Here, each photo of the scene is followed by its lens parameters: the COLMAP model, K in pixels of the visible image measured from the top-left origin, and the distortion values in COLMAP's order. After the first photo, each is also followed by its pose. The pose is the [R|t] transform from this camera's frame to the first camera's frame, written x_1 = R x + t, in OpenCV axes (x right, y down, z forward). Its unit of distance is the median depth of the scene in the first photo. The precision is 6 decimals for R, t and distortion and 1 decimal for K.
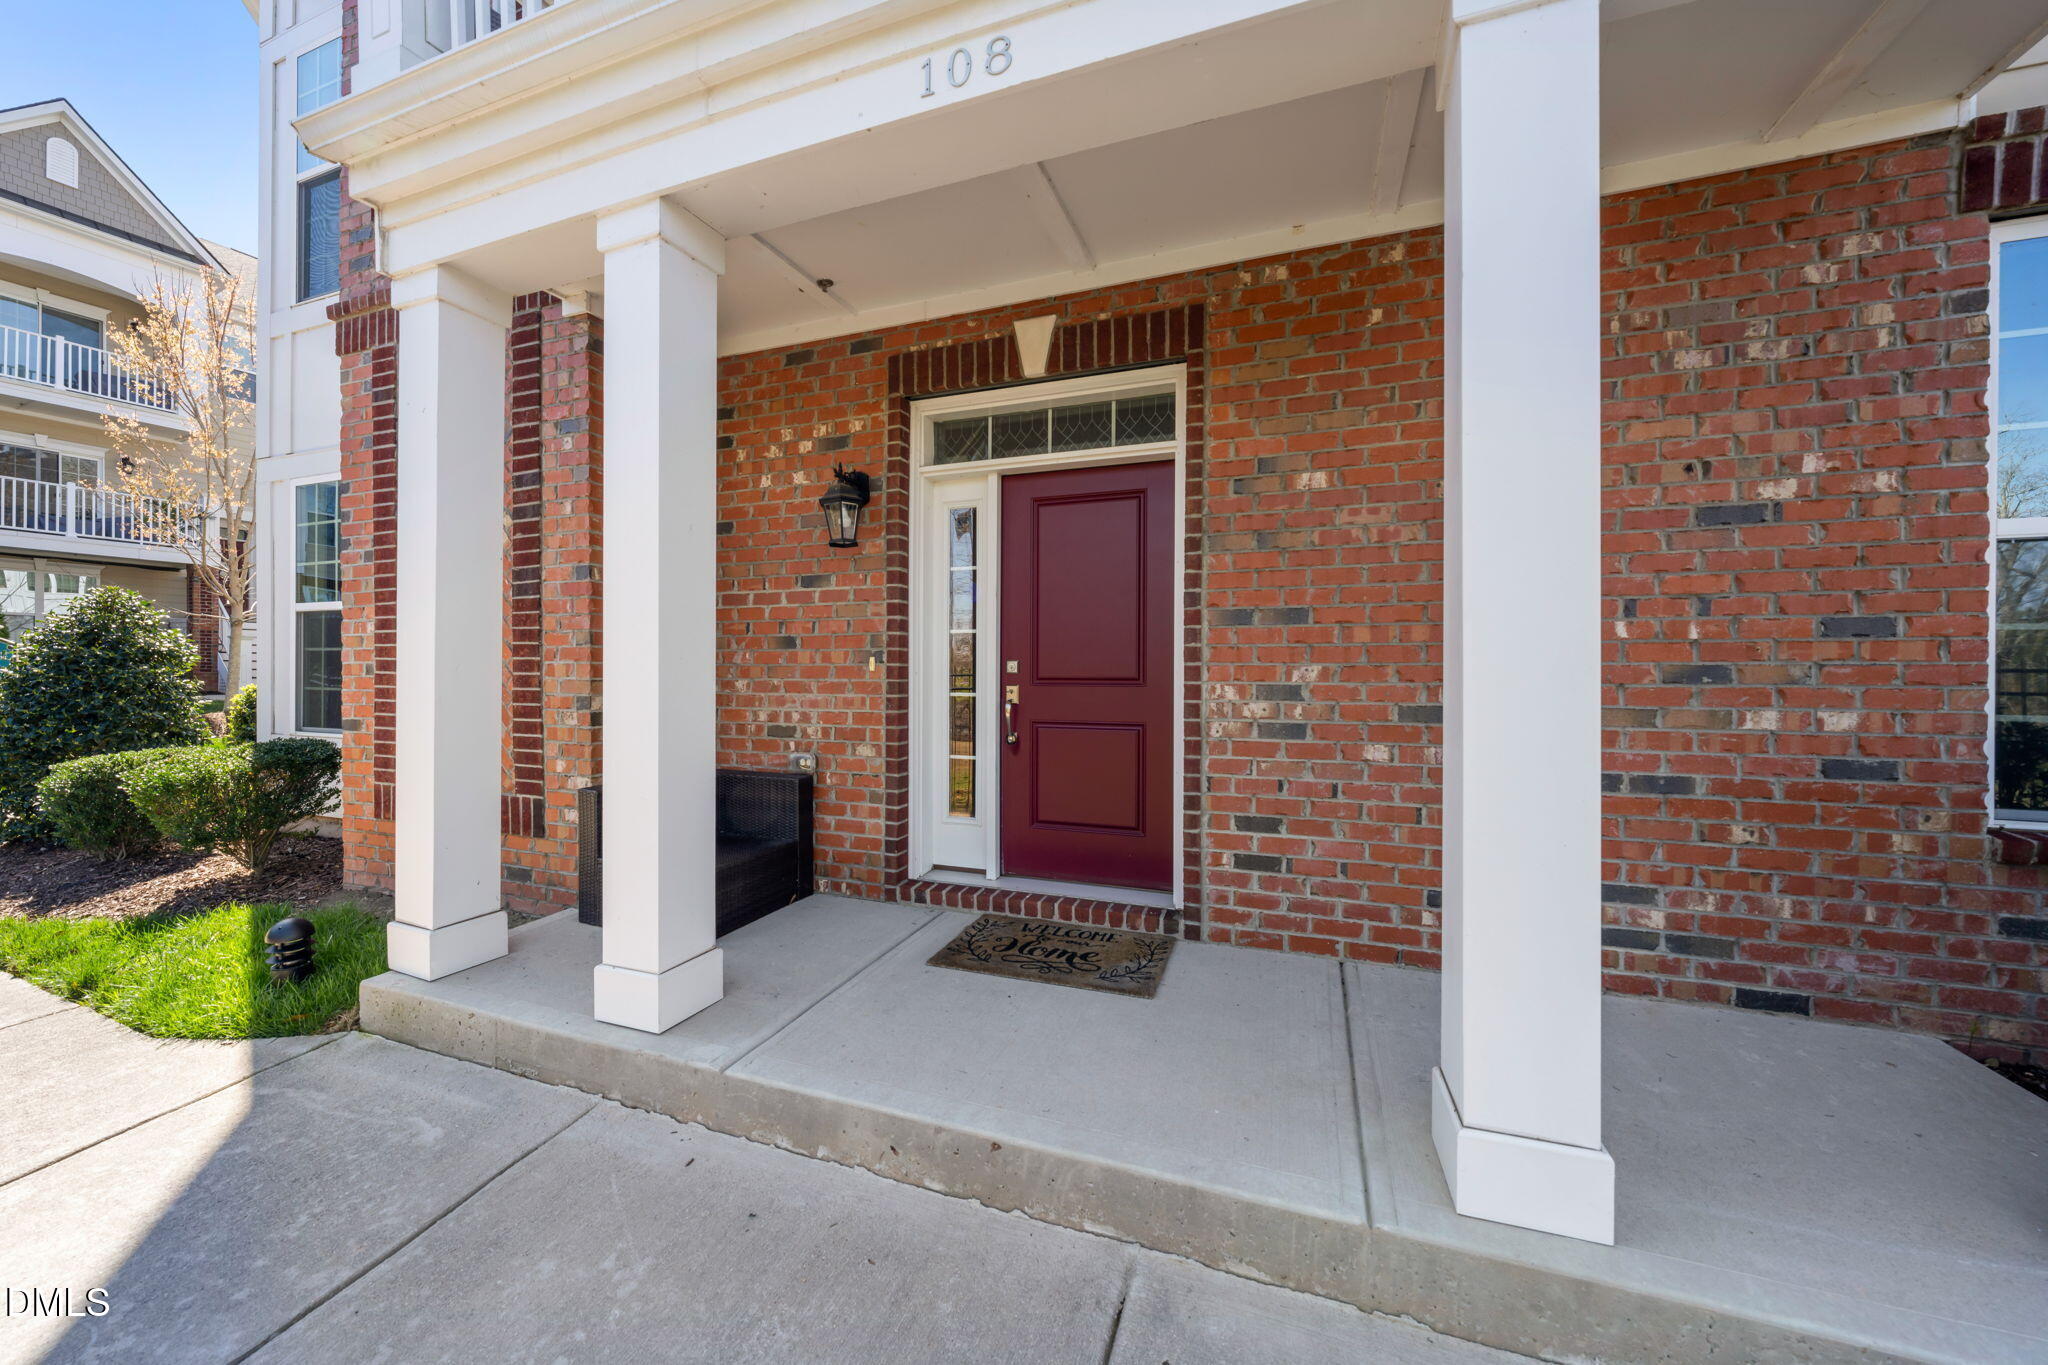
lens RADIAL K [[737.2, 0, 1024.0], [0, 737.2, 680.5], [0, 0, 1]] dist [-0.004542, 0.001400]
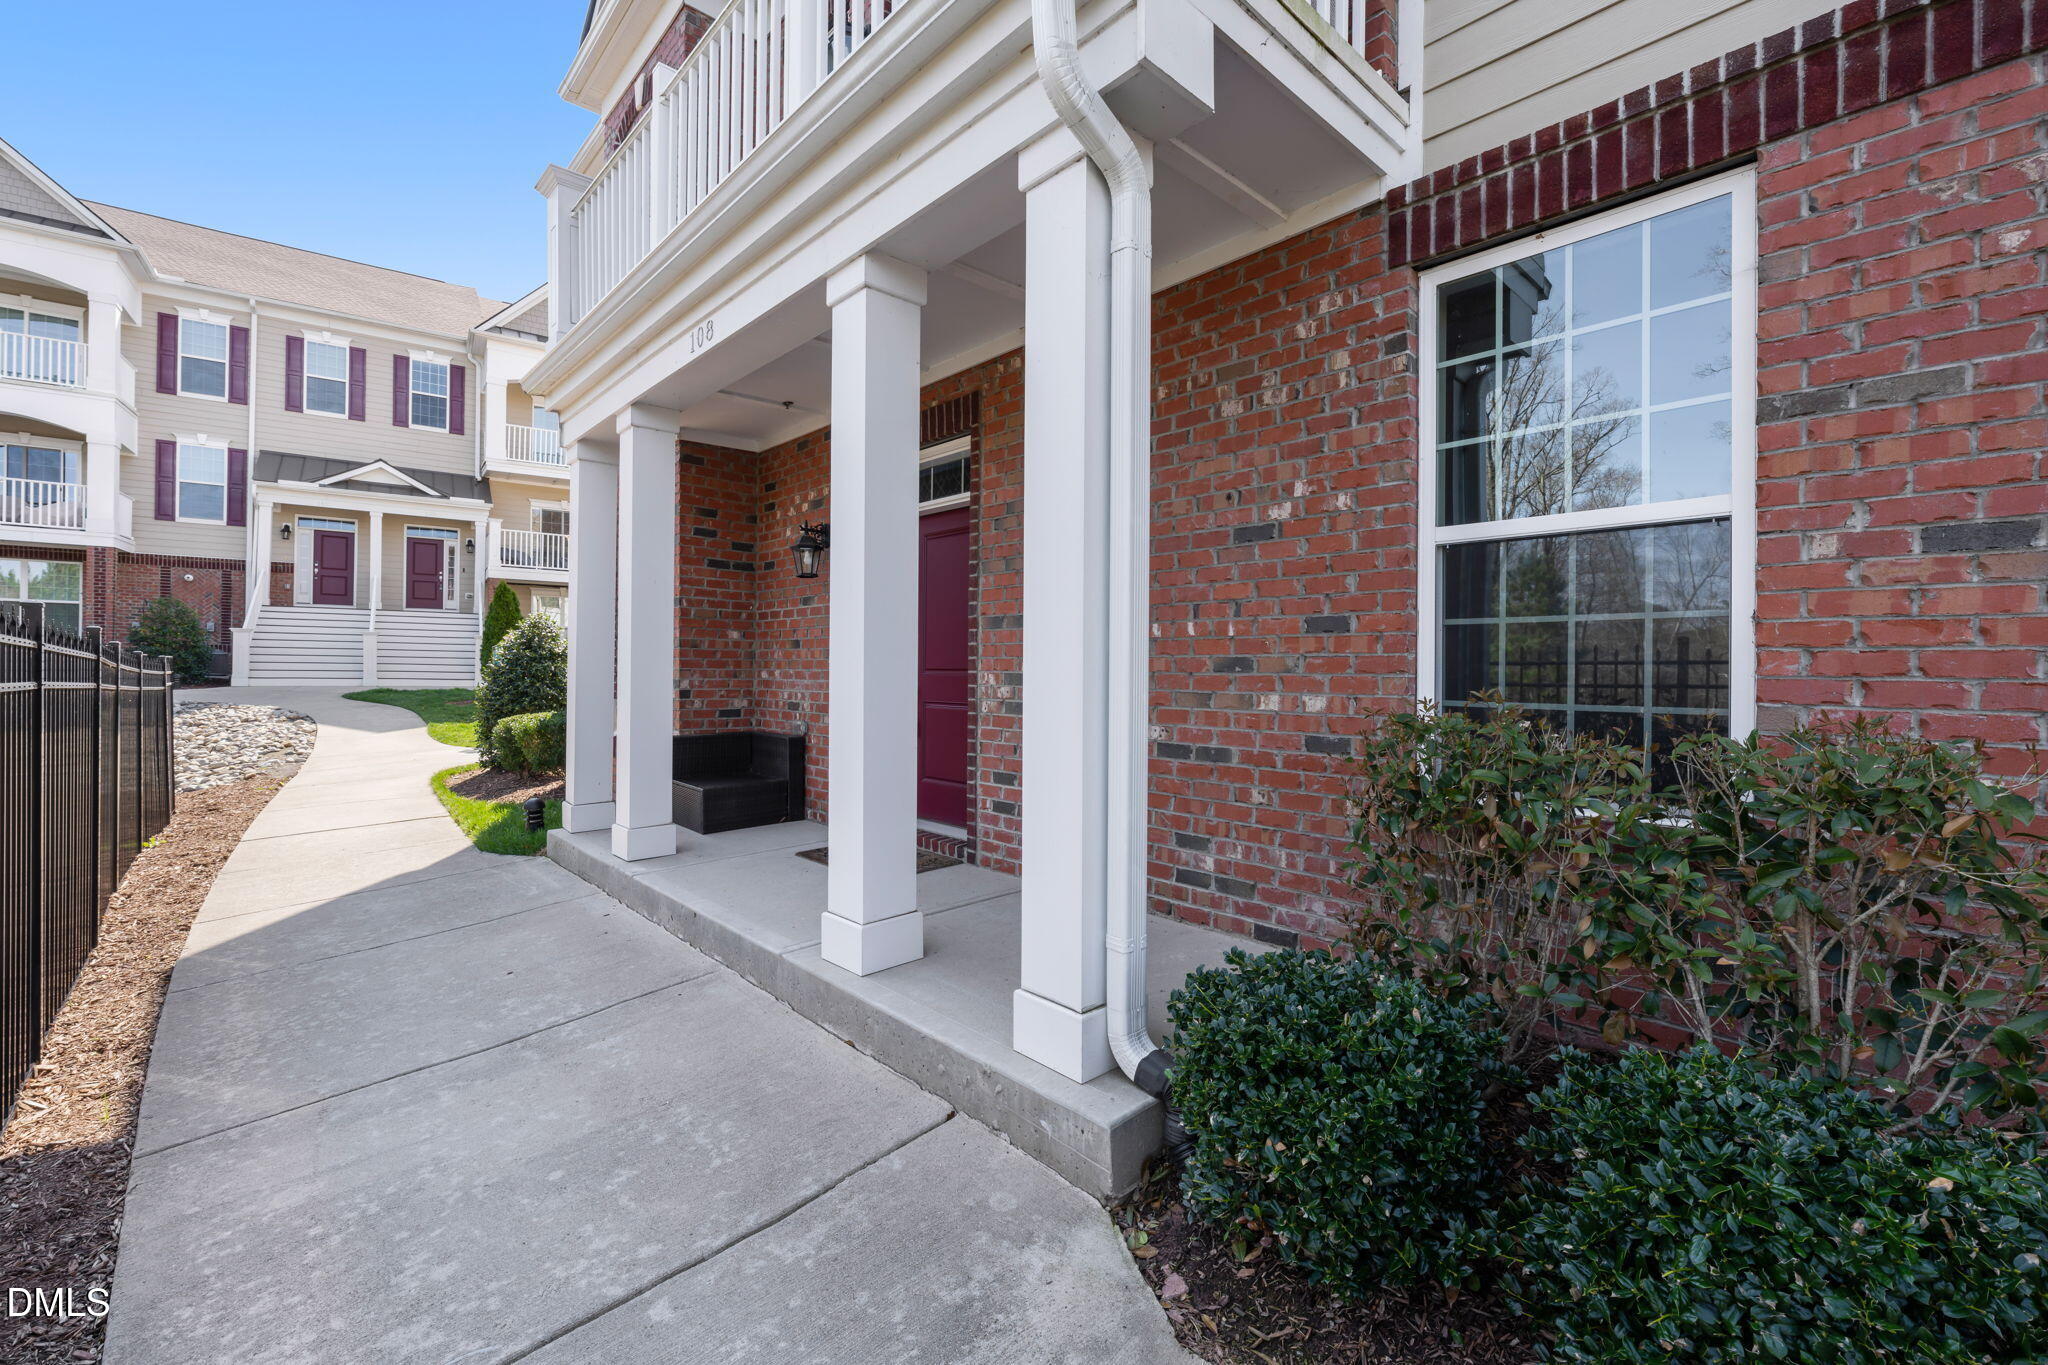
lens RADIAL K [[854.6, 0, 1022.6], [0, 854.6, 670.2], [0, 0, 1]] dist [0.013804, -0.000041]
pose [[0.892526, 0.003413, -0.450984, 1.268137], [-0.009077, 0.999905, -0.010398, 0.019404], [0.450905, 0.013374, 0.892472, -0.438051]]
